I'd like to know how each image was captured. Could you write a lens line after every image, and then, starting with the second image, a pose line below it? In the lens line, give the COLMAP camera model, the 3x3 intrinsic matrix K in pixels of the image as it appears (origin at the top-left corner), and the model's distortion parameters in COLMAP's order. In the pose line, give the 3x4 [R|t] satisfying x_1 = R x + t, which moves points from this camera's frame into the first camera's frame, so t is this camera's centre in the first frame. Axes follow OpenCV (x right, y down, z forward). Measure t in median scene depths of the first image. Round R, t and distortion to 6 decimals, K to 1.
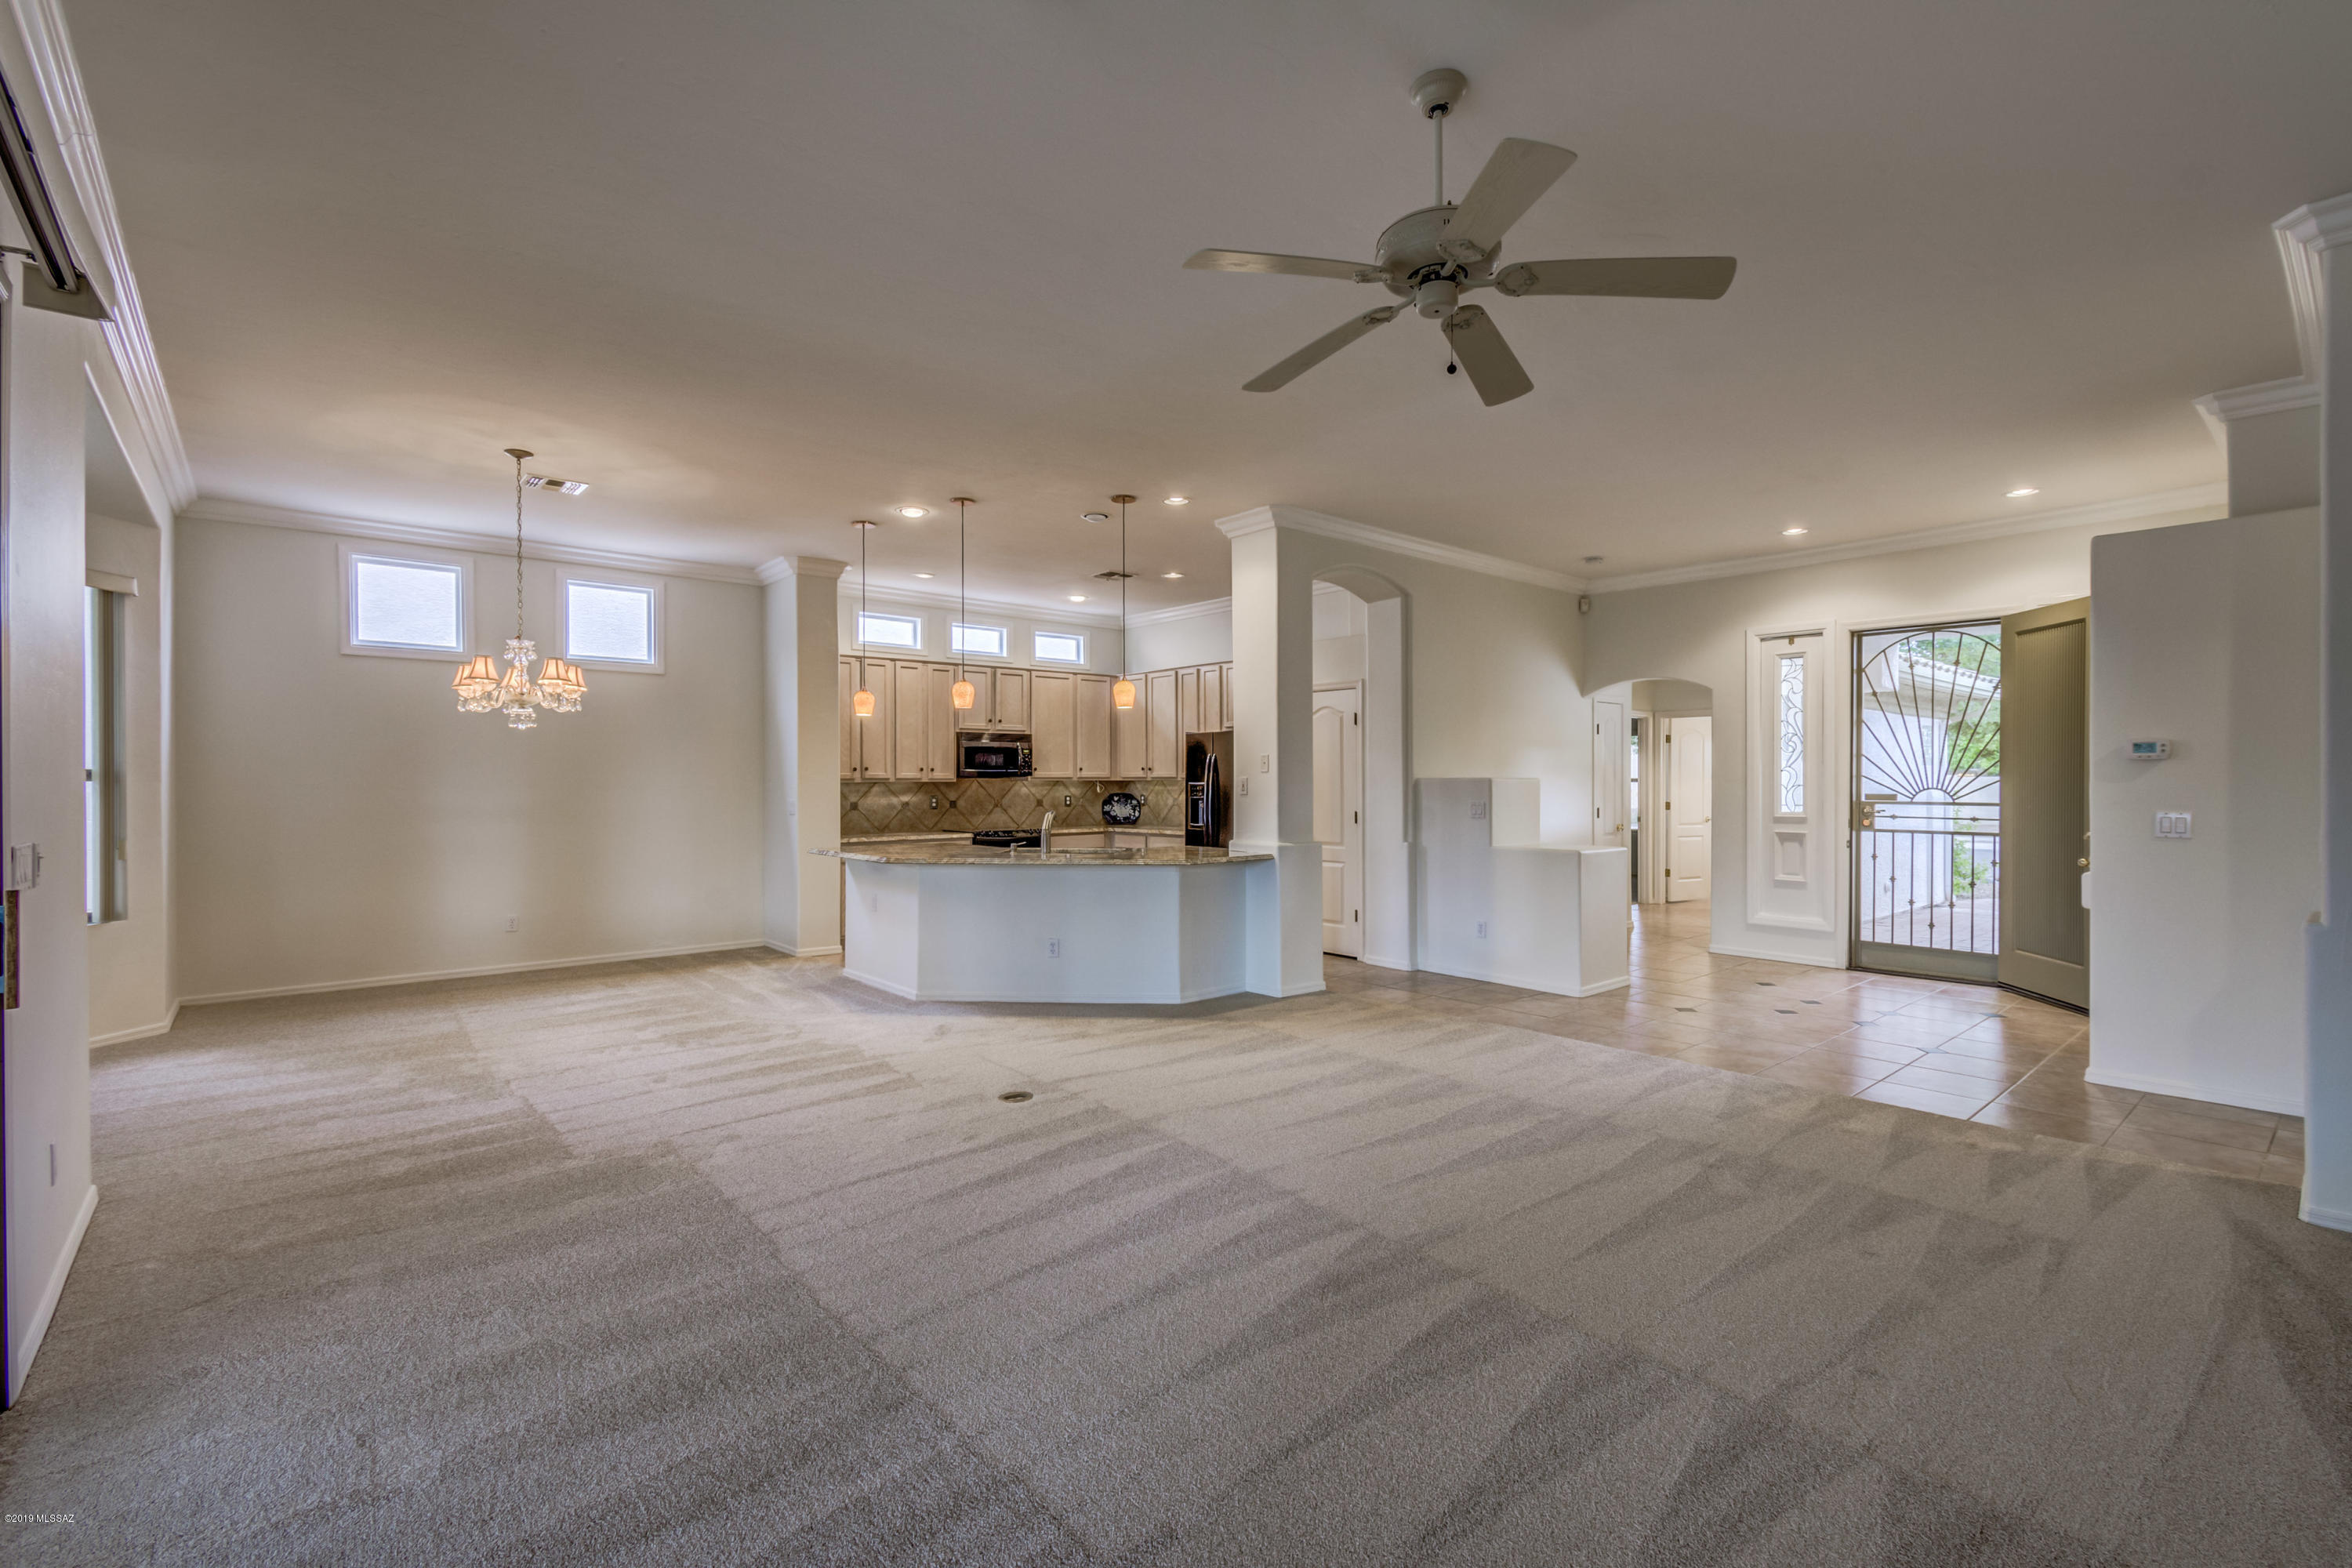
lens RADIAL K [[1032.8, 0, 1186.2], [0, 1032.8, 784.7], [0, 0, 1]] dist [0.021881, -0.007770]
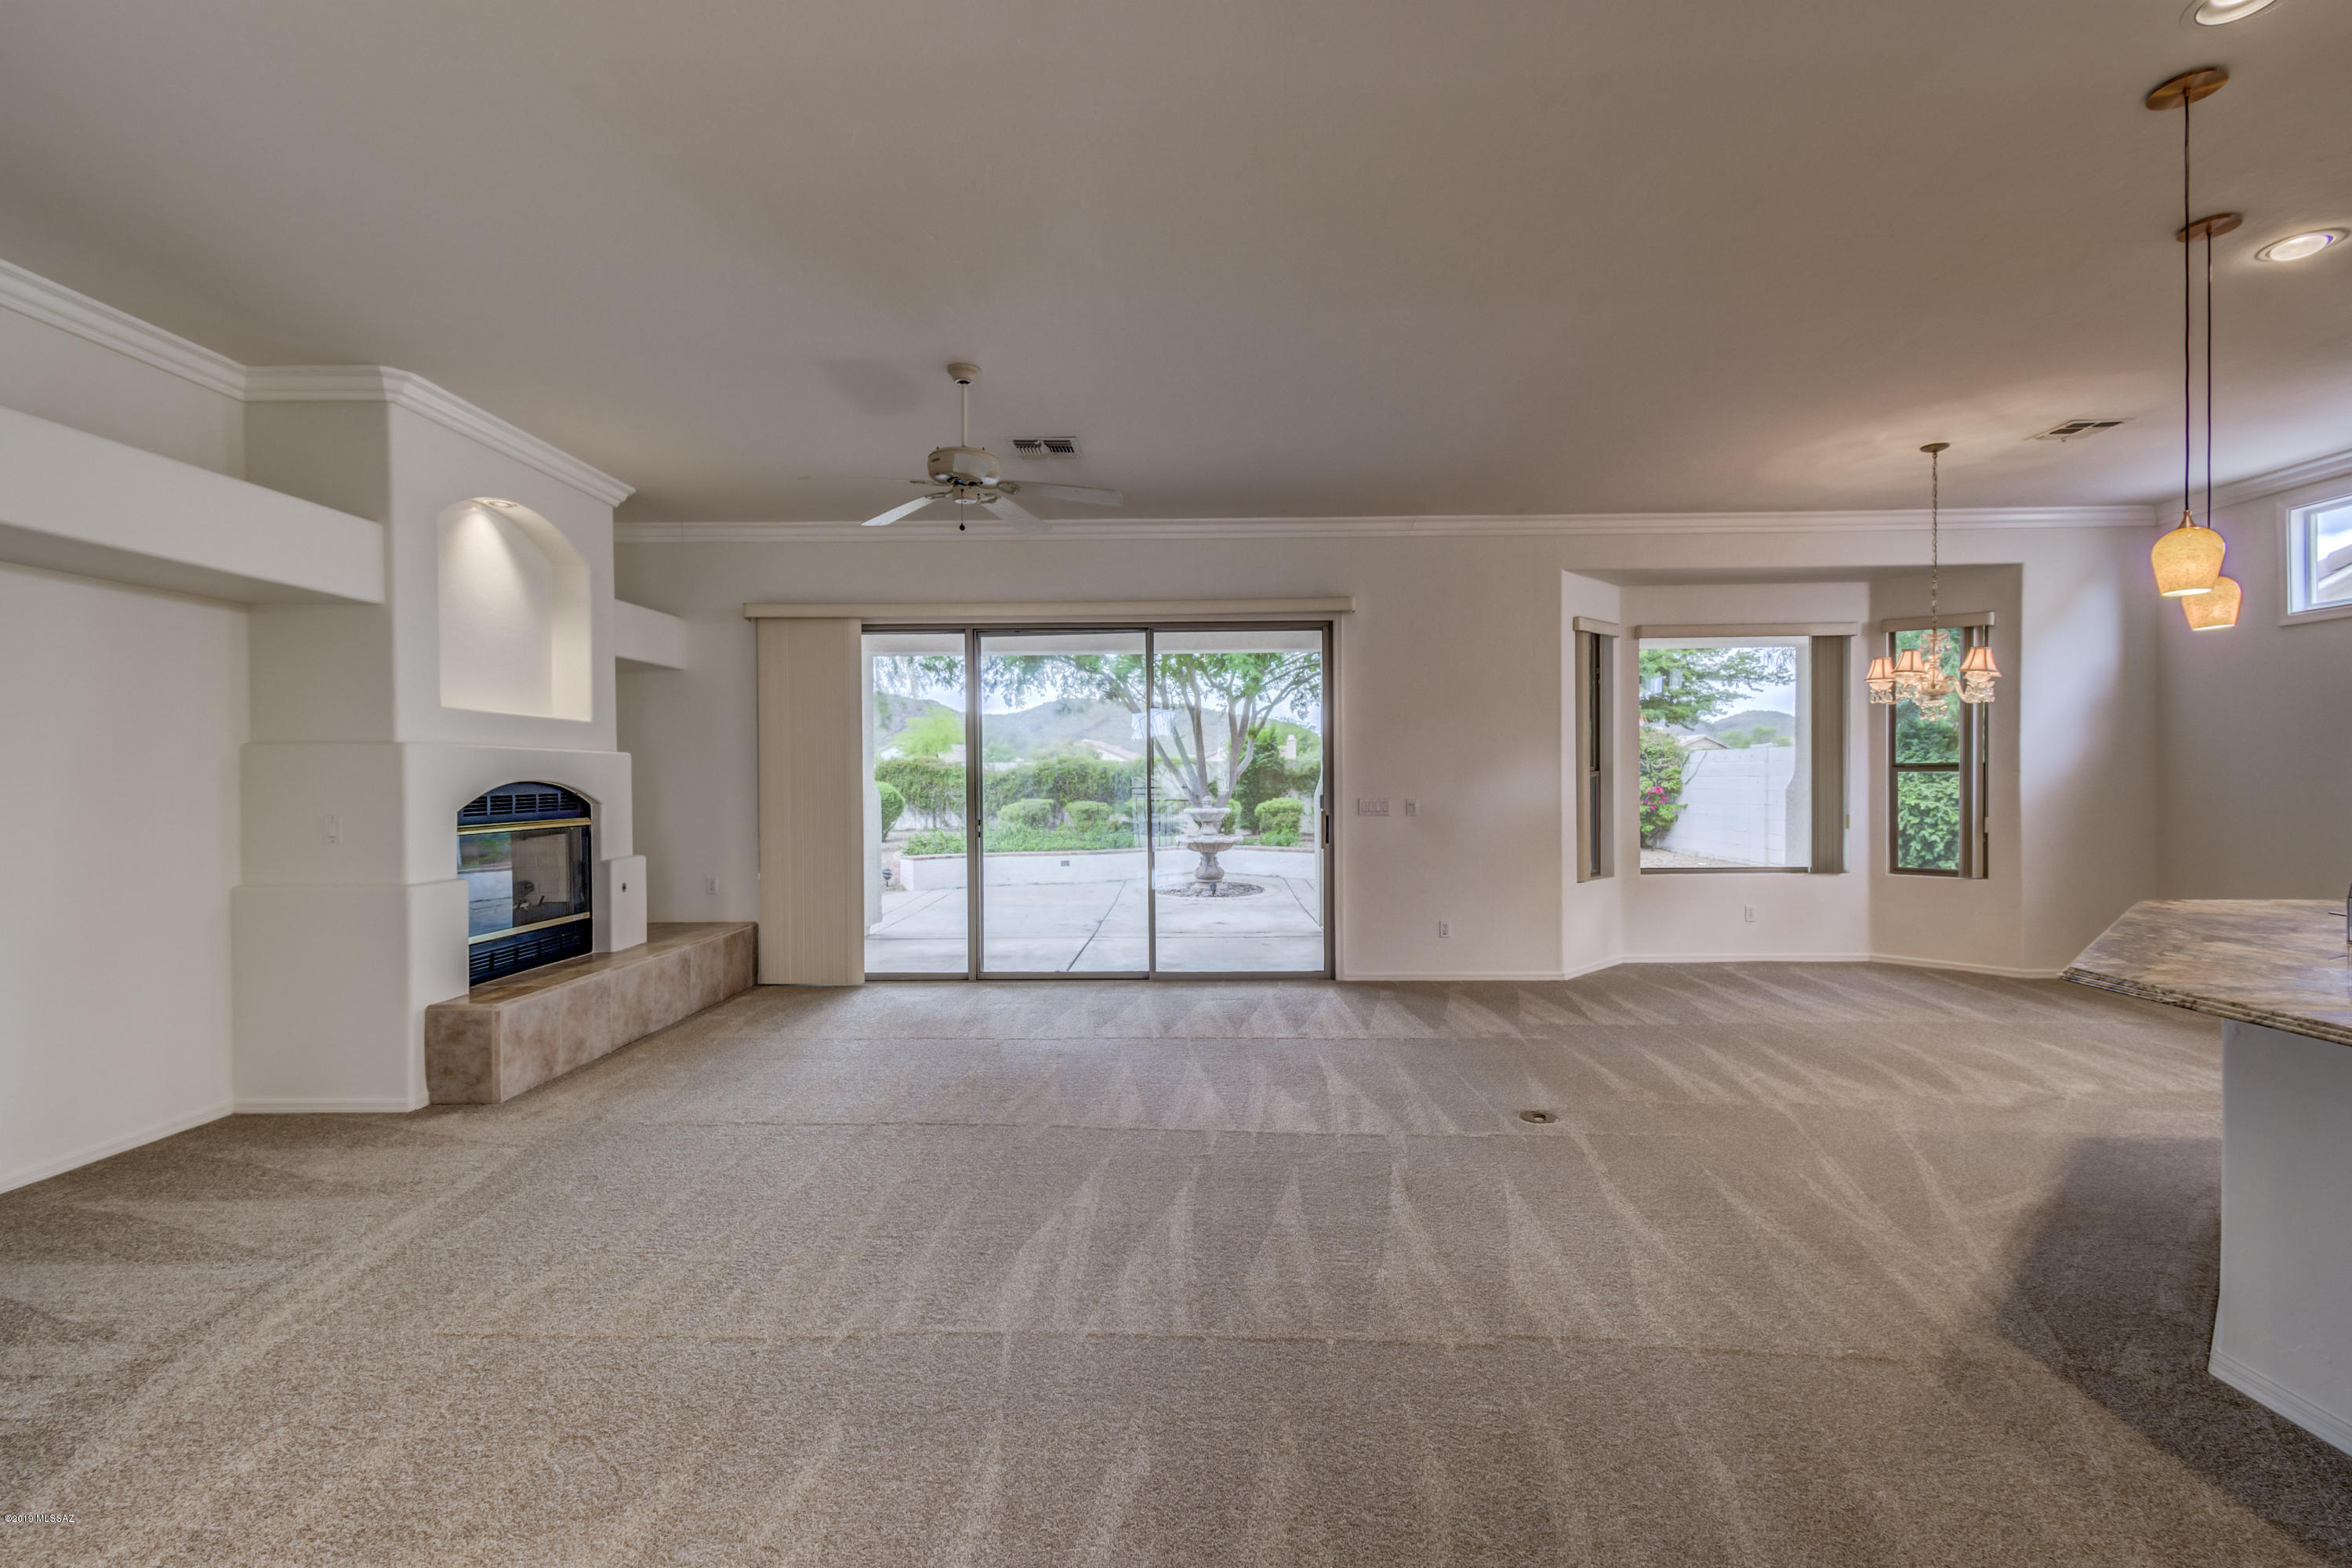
lens RADIAL K [[1032.8, 0, 1191.9], [0, 1032.8, 786.6], [0, 0, 1]] dist [0.021881, -0.007770]
pose [[-0.665626, 0.011858, -0.746192, 0.418400], [0.005424, 0.999924, 0.011052, -0.002924], [0.746266, 0.003309, -0.665639, 0.792229]]
